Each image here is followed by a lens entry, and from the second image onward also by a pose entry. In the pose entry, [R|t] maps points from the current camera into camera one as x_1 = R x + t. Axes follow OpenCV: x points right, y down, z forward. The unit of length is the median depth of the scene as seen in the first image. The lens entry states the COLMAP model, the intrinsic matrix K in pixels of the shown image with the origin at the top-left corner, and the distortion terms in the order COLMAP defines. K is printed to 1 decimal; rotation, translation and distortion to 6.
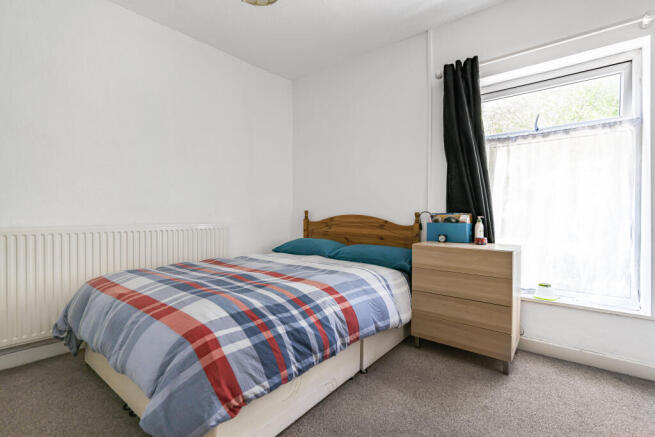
lens RADIAL K [[305.5, 0, 328.9], [0, 305.5, 218.2], [0, 0, 1]] dist [-0.003228, 0.000538]
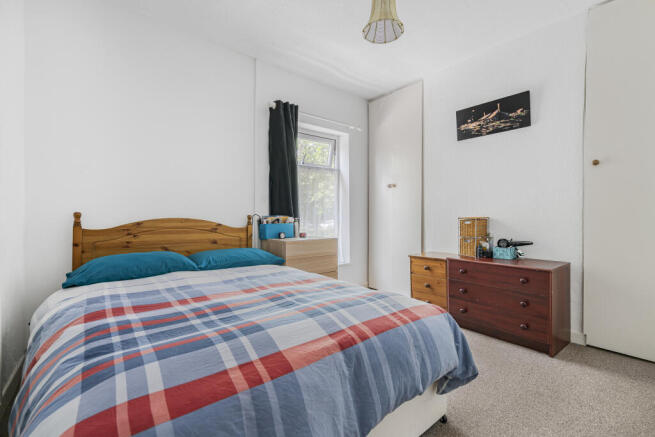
lens RADIAL K [[305.5, 0, 328.0], [0, 305.5, 215.7], [0, 0, 1]] dist [-0.003228, 0.000538]
pose [[0.185736, -0.003779, 0.982592, -0.737097], [0.020016, 0.999800, 0.000062, -0.010852], [-0.982396, 0.019656, 0.185775, 0.499972]]
